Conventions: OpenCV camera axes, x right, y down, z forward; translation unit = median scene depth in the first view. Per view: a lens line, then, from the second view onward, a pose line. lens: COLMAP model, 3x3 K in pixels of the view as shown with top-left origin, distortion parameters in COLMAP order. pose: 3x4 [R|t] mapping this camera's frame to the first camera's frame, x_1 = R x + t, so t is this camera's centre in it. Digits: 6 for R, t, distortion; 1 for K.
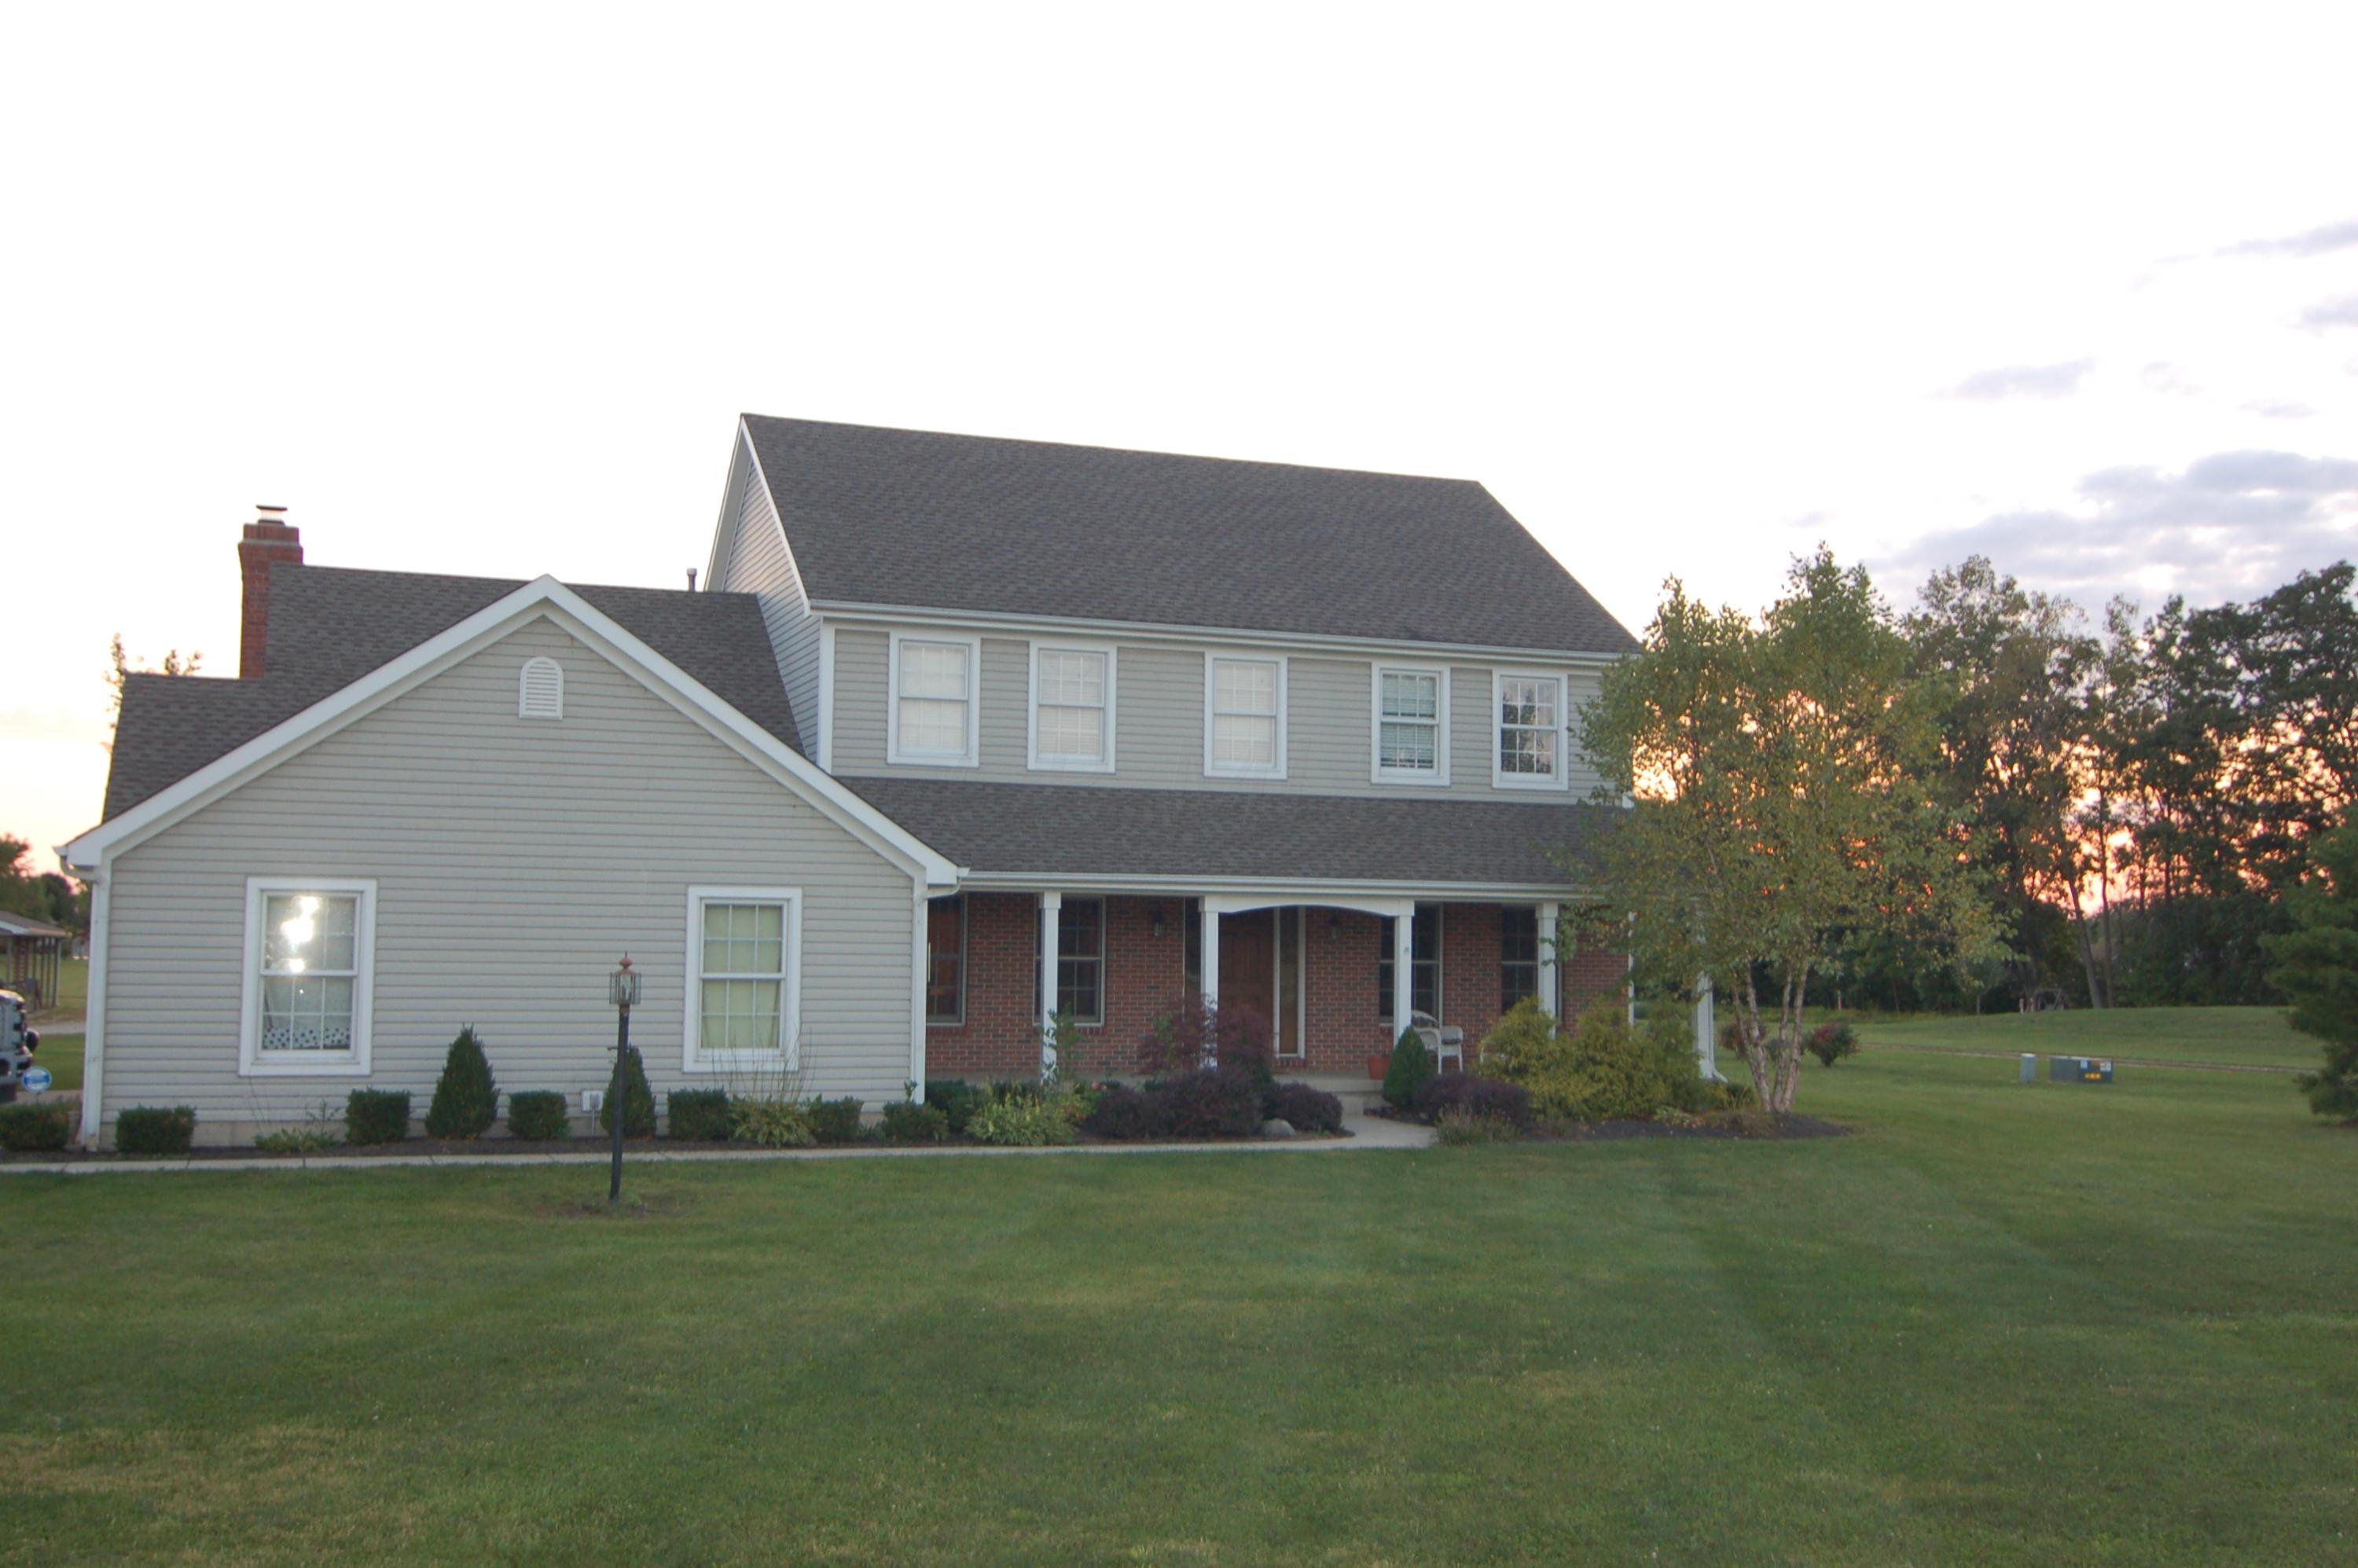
lens RADIAL K [[2385.1, 0, 1179.0], [0, 2385.1, 784.0], [0, 0, 1]] dist [-0.005712, -0.005552]
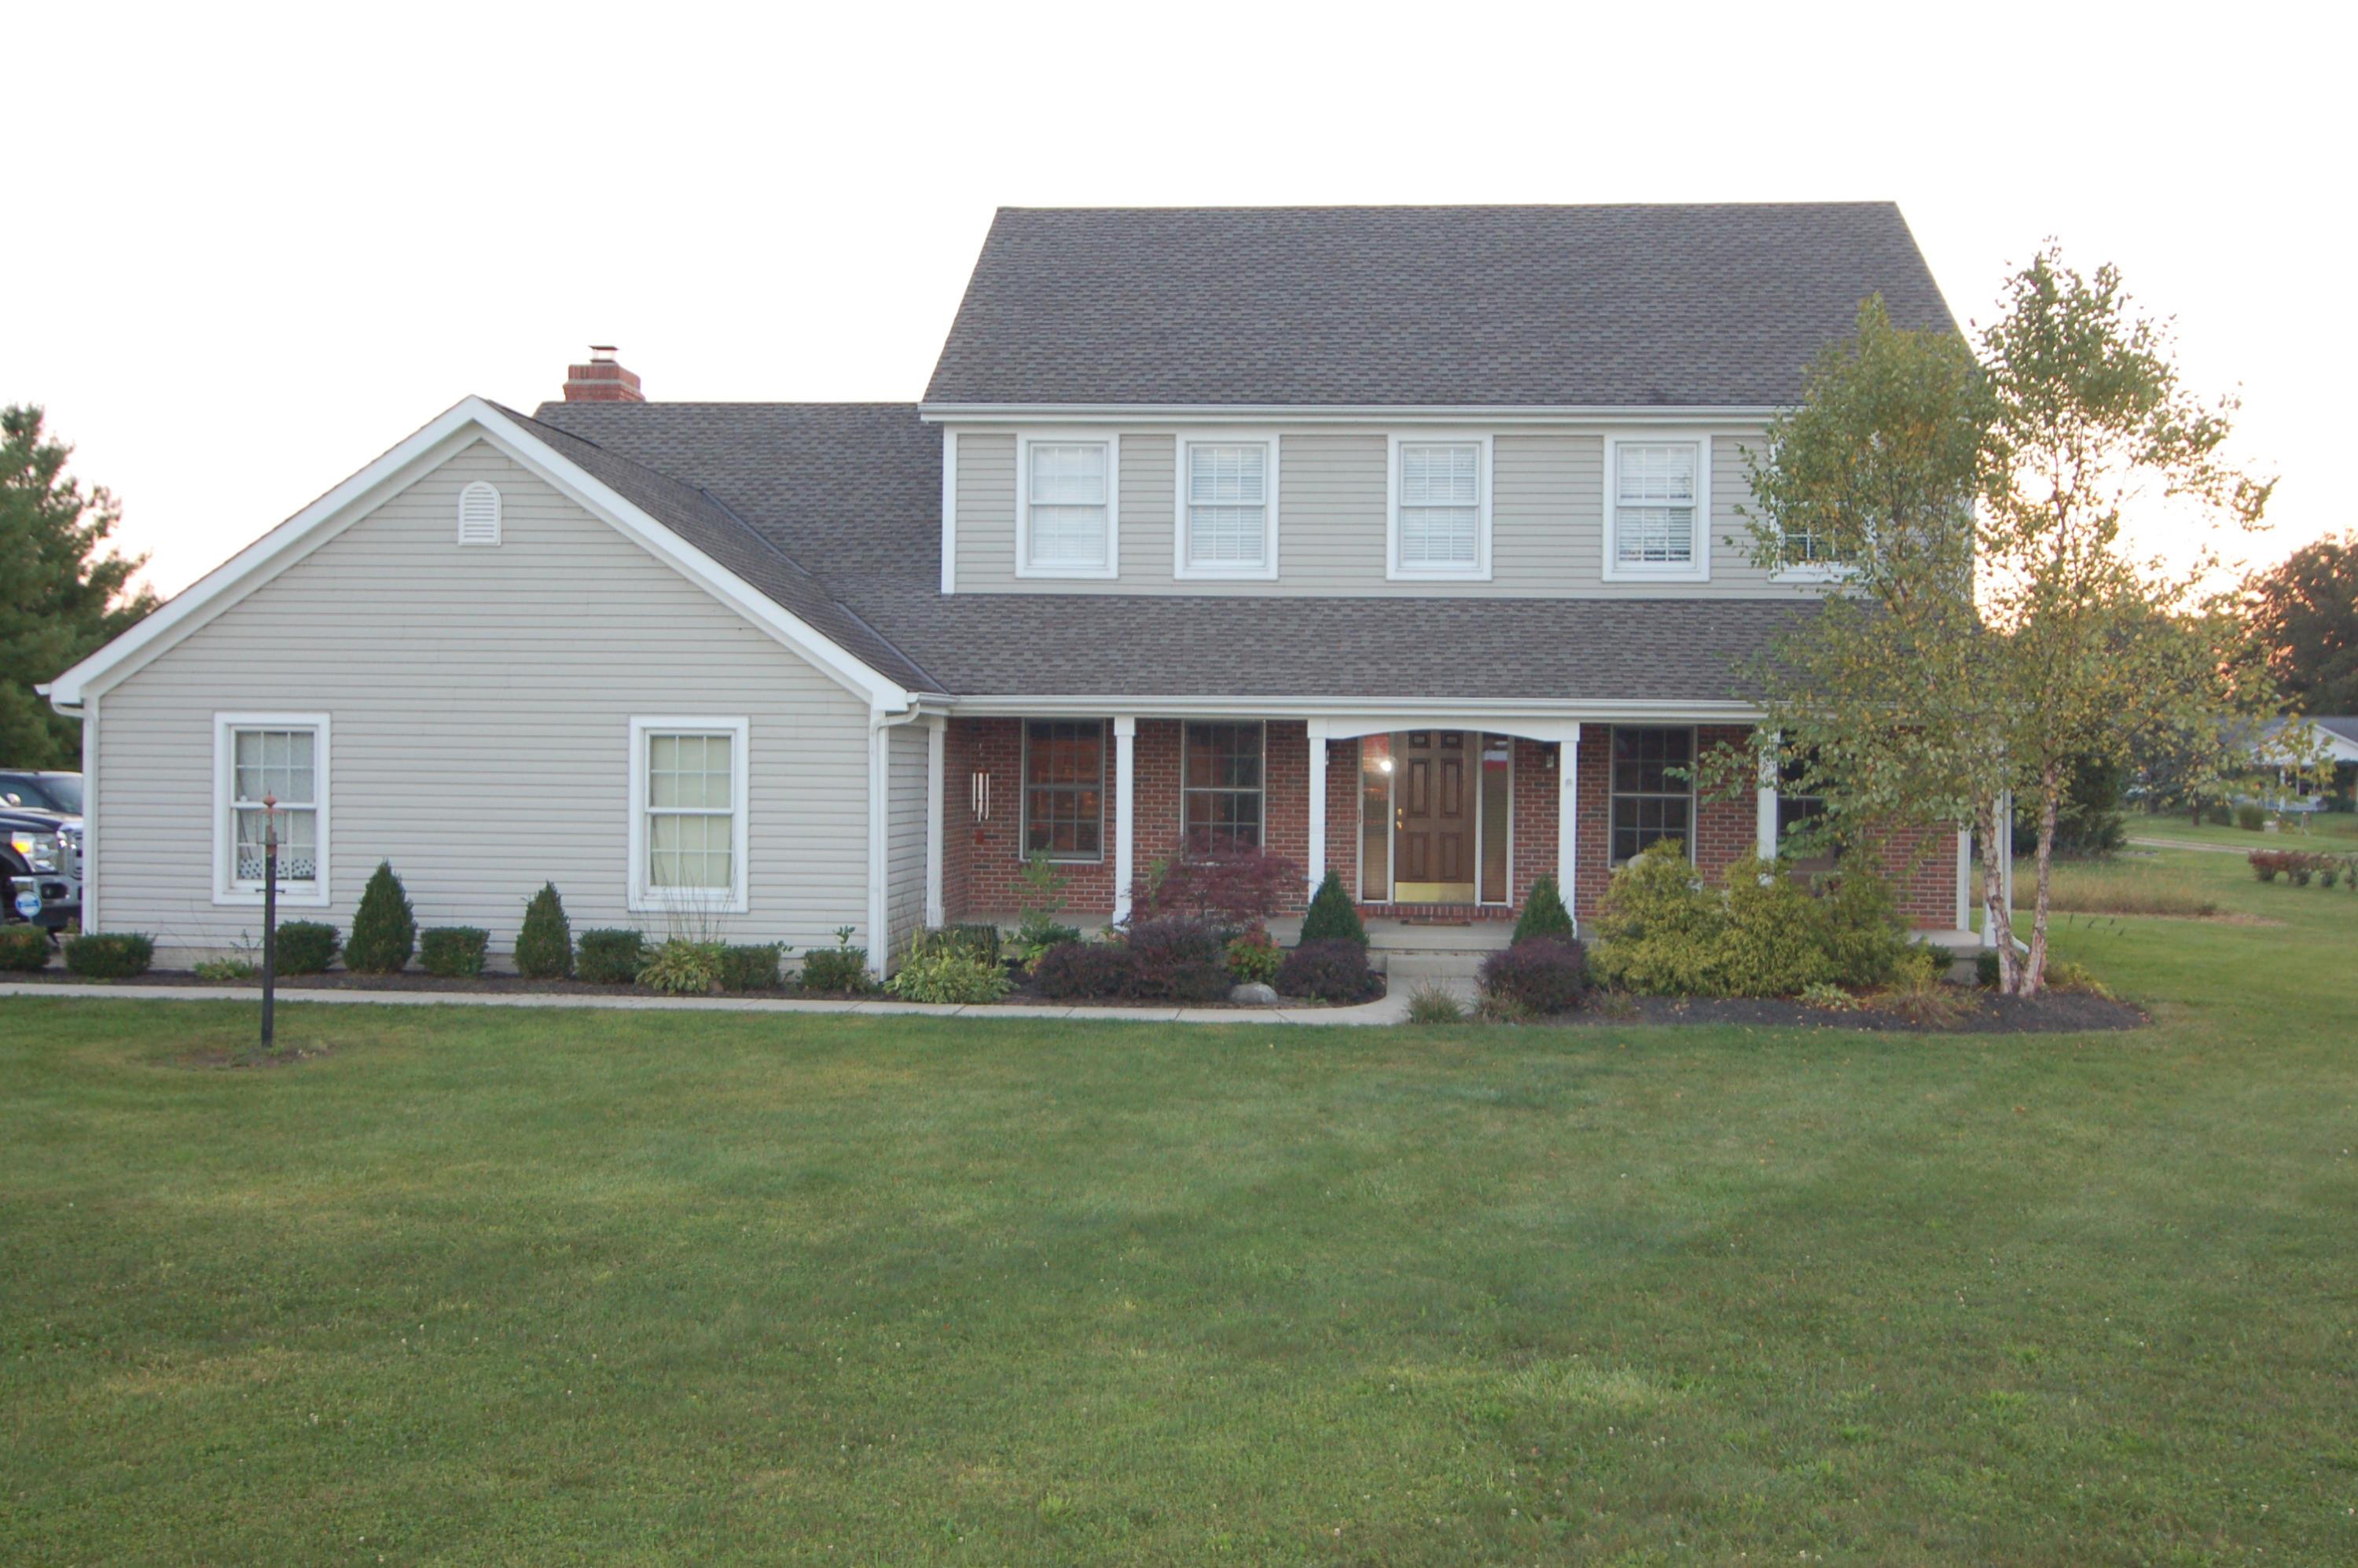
lens RADIAL K [[2385.1, 0, 1179.0], [0, 2385.1, 784.0], [0, 0, 1]] dist [-0.005712, -0.005552]
pose [[0.901721, 0.003326, -0.432307, 0.390287], [0.029915, 0.997093, 0.070069, 0.009508], [0.431283, -0.076115, 0.899000, 0.230686]]
